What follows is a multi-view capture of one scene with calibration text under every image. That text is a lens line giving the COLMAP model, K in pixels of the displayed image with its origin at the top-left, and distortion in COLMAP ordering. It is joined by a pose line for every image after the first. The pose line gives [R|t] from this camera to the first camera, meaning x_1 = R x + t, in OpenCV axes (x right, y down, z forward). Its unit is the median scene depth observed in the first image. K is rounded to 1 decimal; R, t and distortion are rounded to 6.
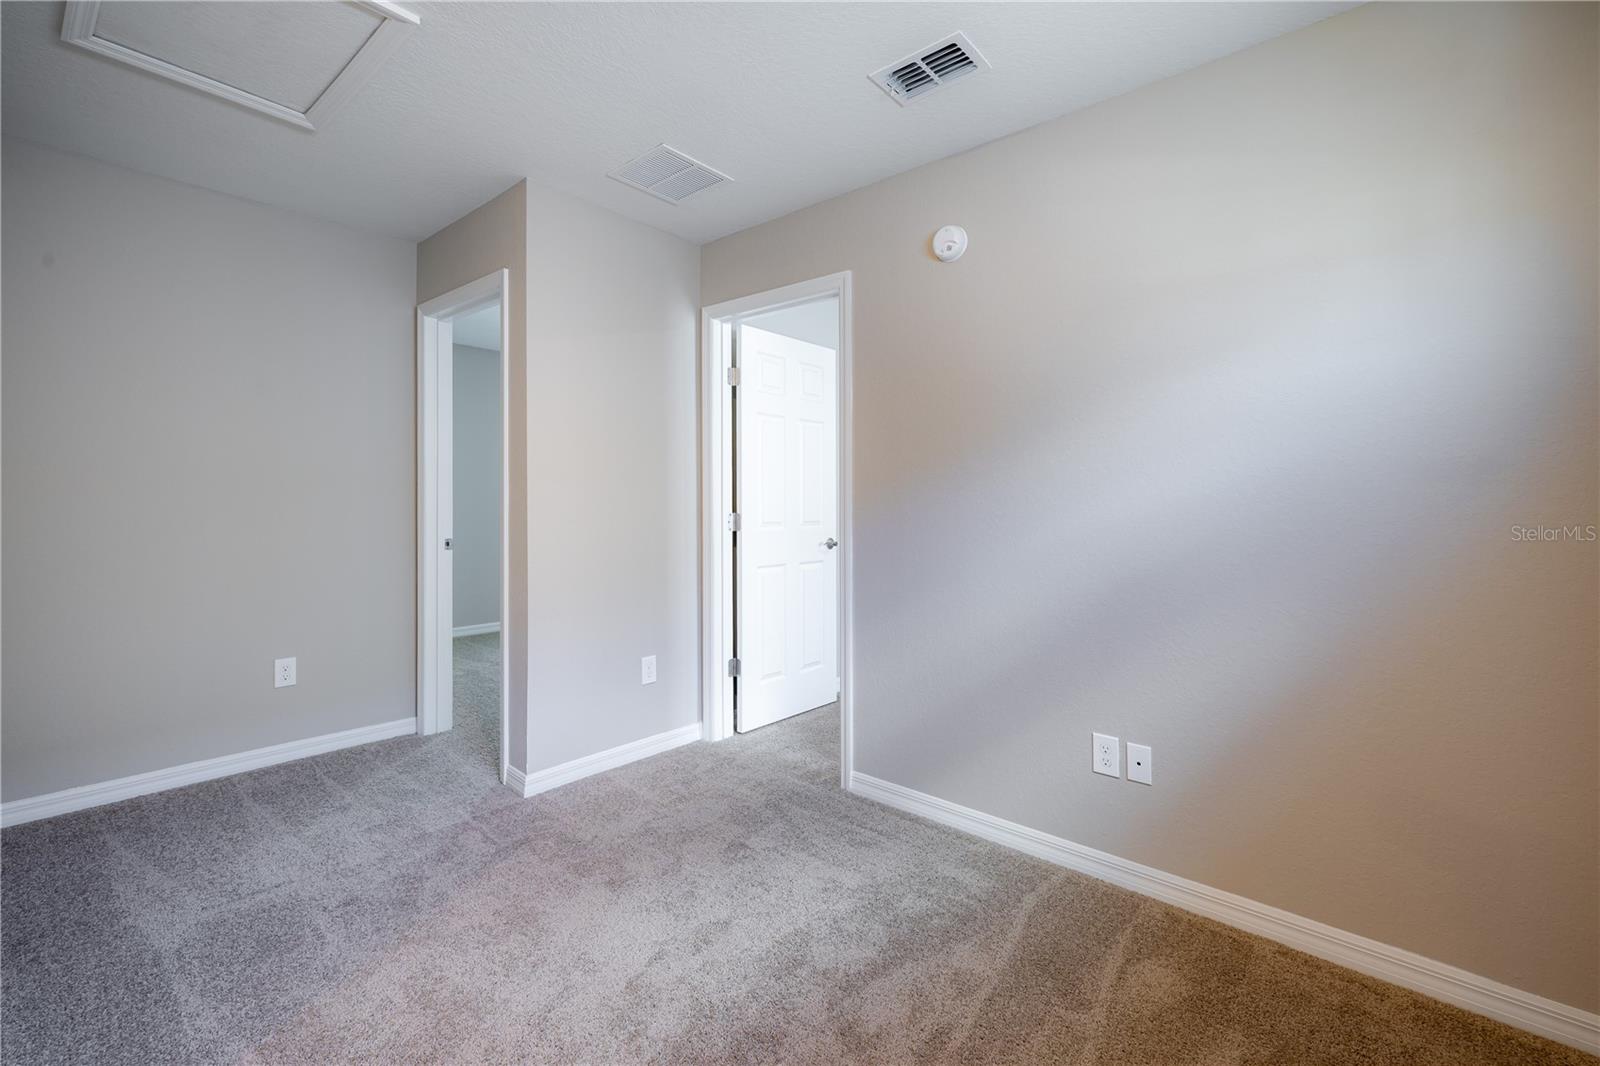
lens RADIAL K [[676.7, 0, 801.3], [0, 676.7, 497.2], [0, 0, 1]] dist [0.002456, 0.001164]
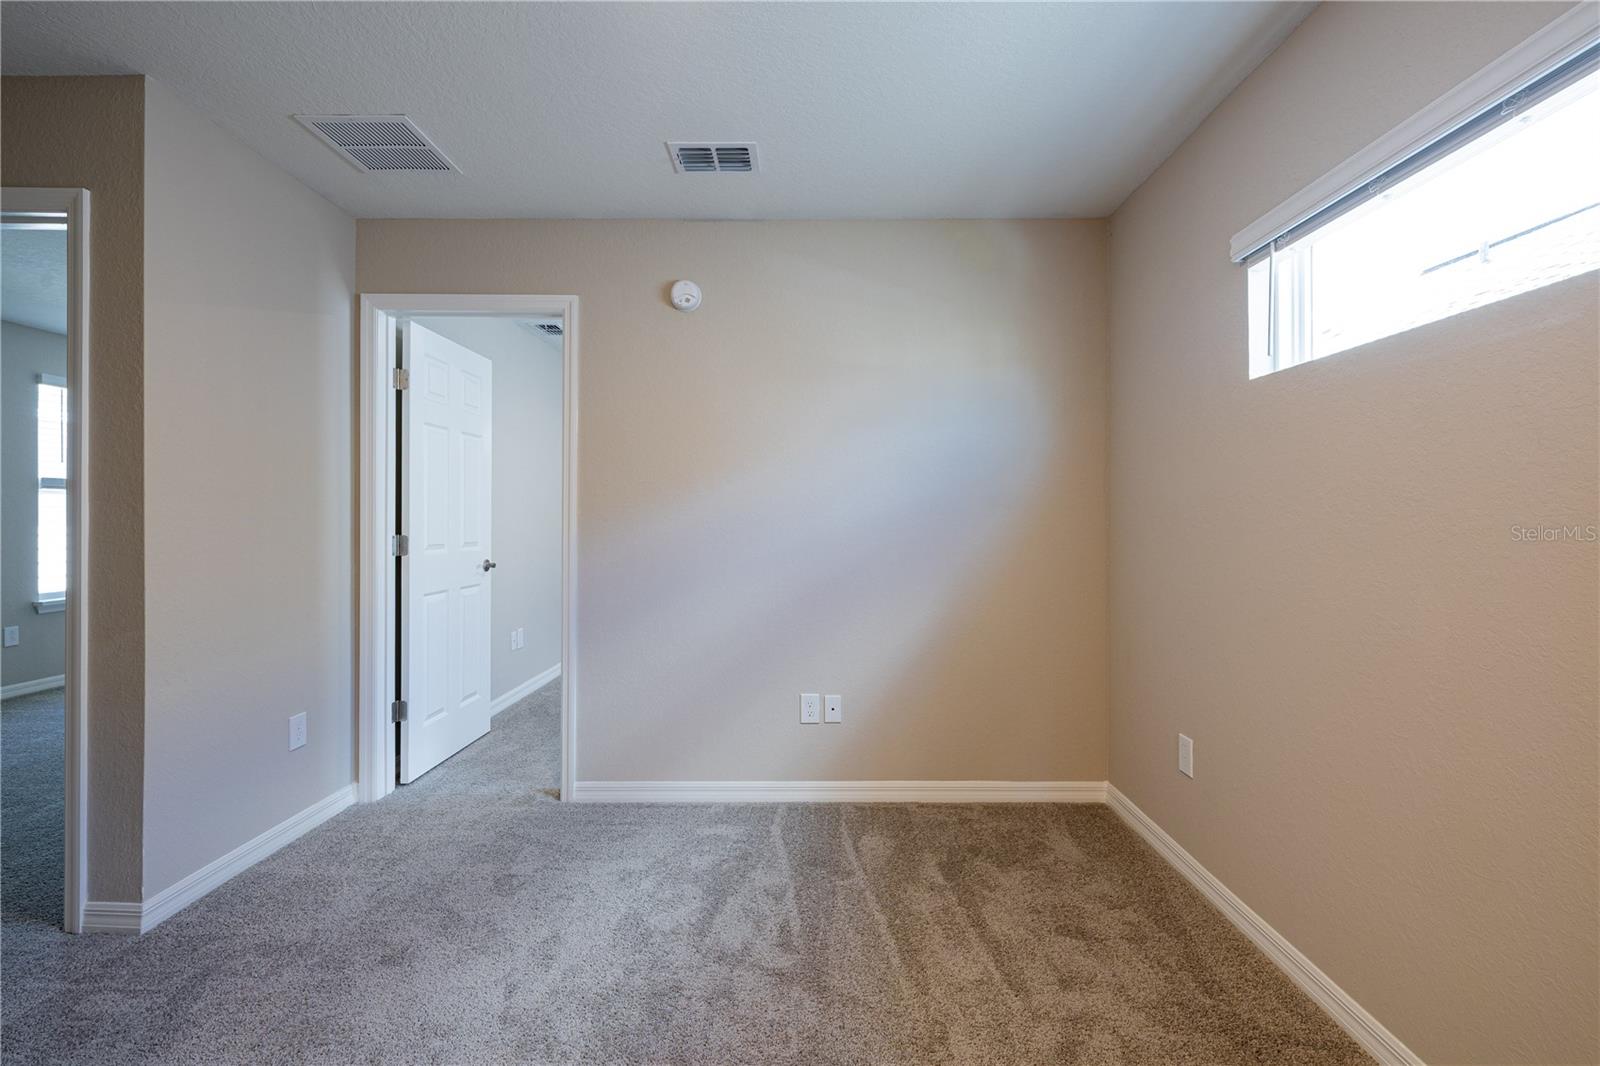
lens RADIAL K [[676.7, 0, 799.3], [0, 676.7, 520.9], [0, 0, 1]] dist [0.002456, 0.001164]
pose [[0.762000, -0.006706, 0.647543, -0.379666], [0.002486, 0.999969, 0.007430, 0.000116], [-0.647573, -0.004052, 0.761993, -0.004703]]
